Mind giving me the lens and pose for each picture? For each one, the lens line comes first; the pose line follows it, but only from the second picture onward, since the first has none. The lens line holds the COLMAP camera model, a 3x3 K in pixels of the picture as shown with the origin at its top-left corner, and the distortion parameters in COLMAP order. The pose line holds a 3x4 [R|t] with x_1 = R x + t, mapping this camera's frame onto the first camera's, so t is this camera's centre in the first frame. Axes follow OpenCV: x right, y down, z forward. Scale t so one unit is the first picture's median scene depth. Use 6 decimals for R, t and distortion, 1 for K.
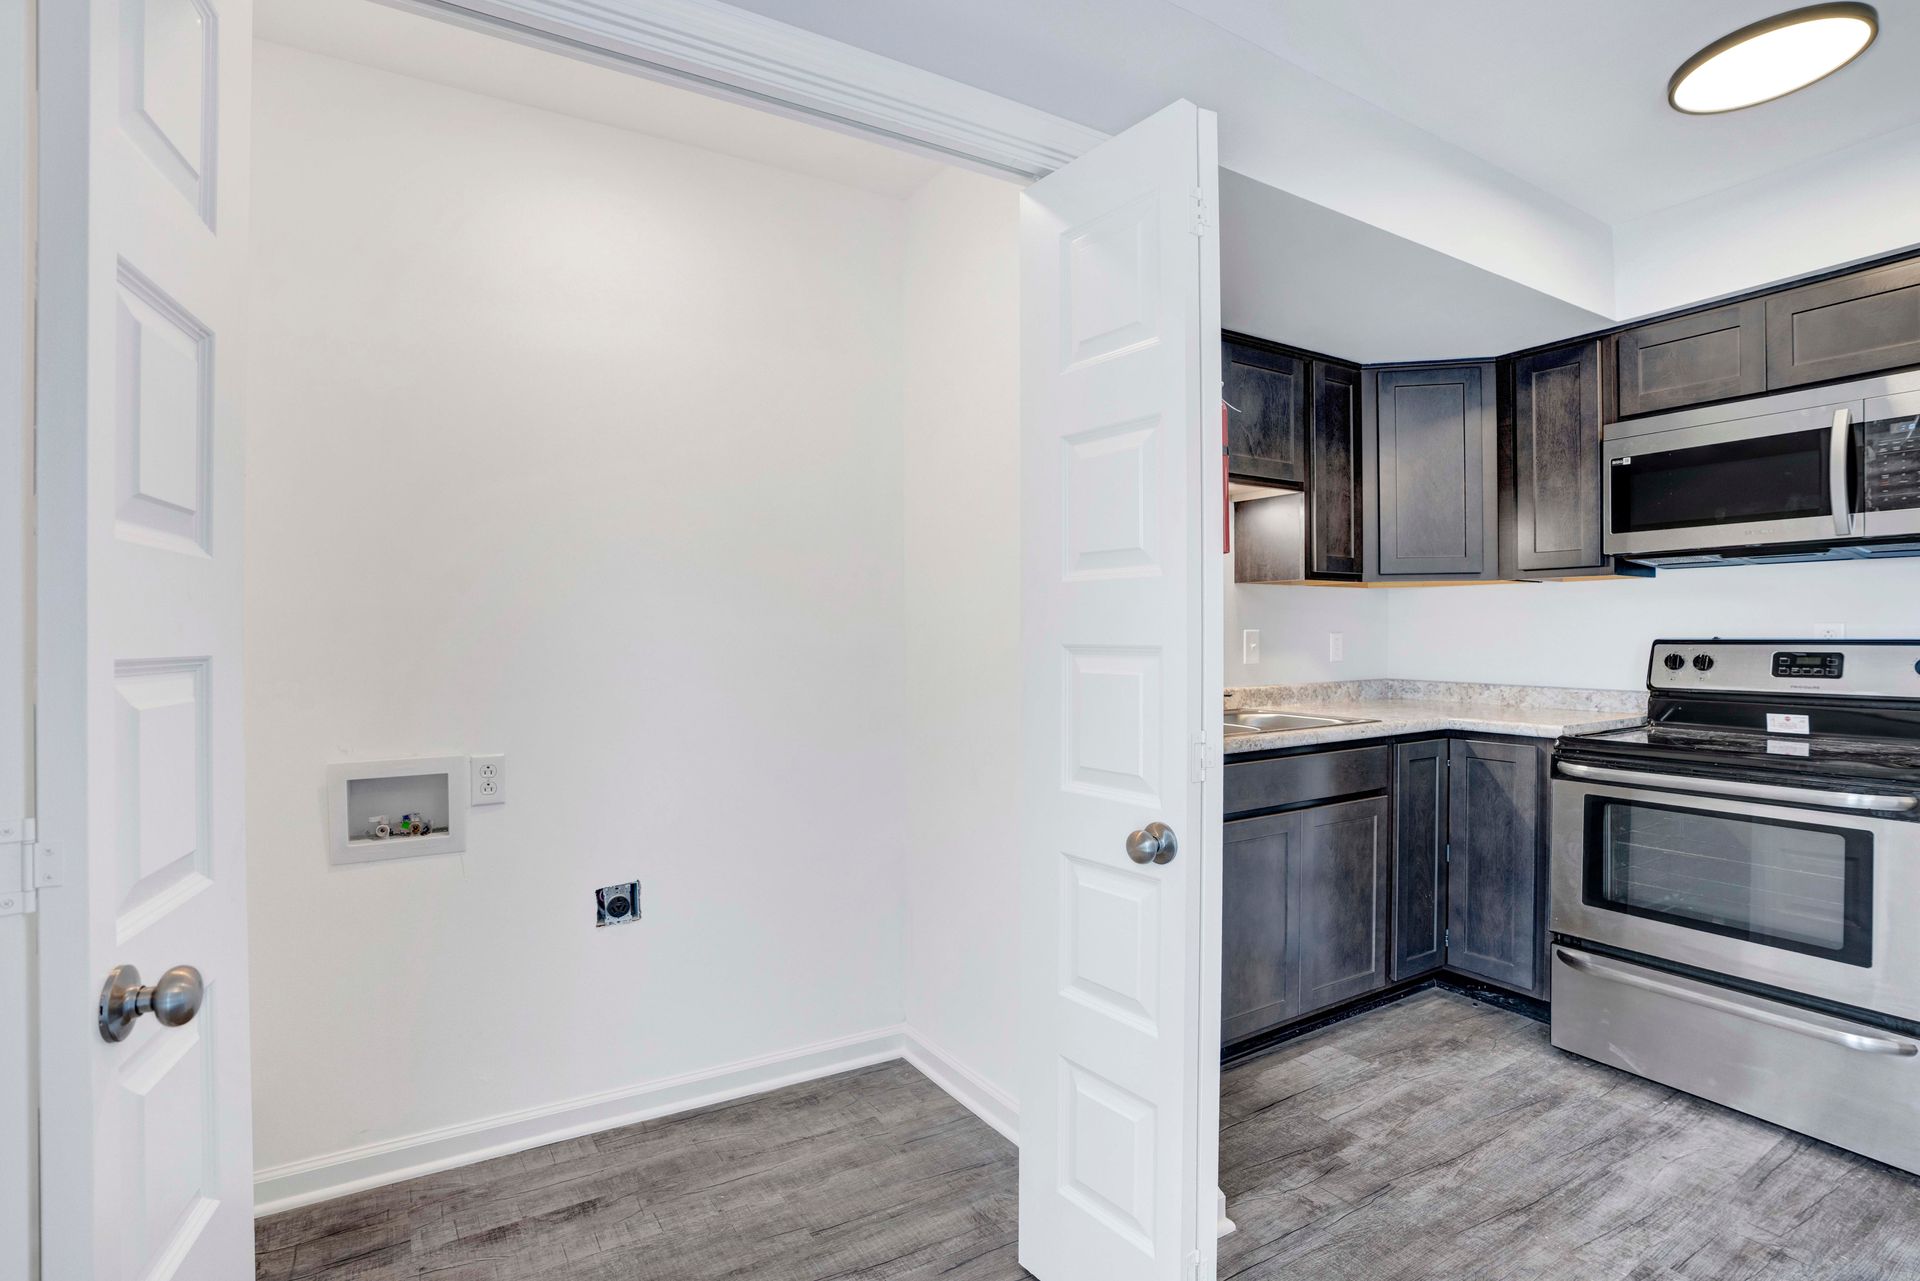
lens RADIAL K [[929.5, 0, 960.0], [0, 929.5, 640.5], [0, 0, 1]] dist [-0.046255, 0.024160]
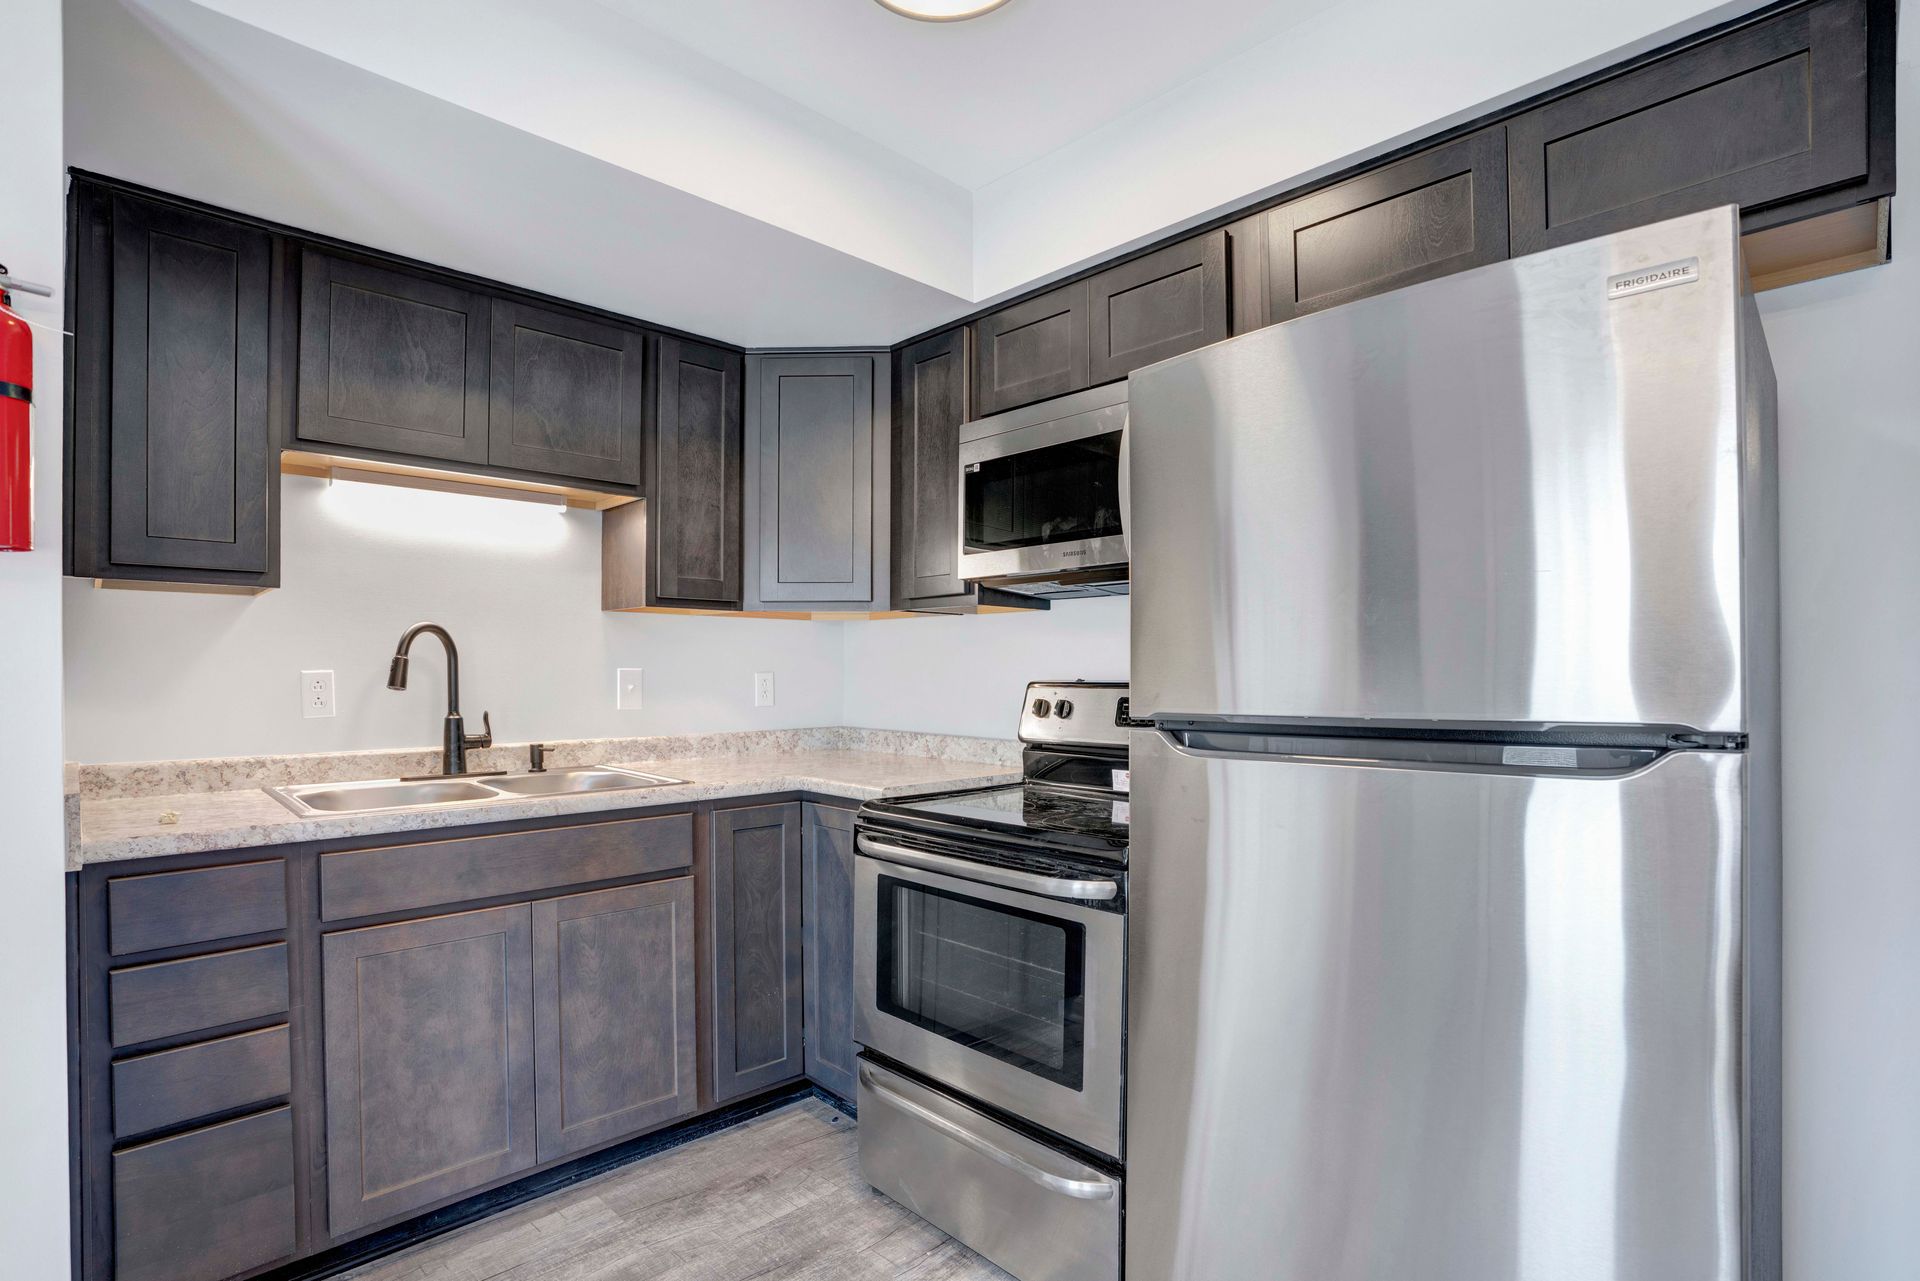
lens RADIAL K [[925.7, 0, 987.1], [0, 925.7, 684.7], [0, 0, 1]] dist [-0.054397, 0.024684]
pose [[0.977870, 0.002355, 0.209200, 0.545233], [-0.003588, 0.999978, 0.005515, -0.003138], [-0.209182, -0.006143, 0.977857, 0.165404]]
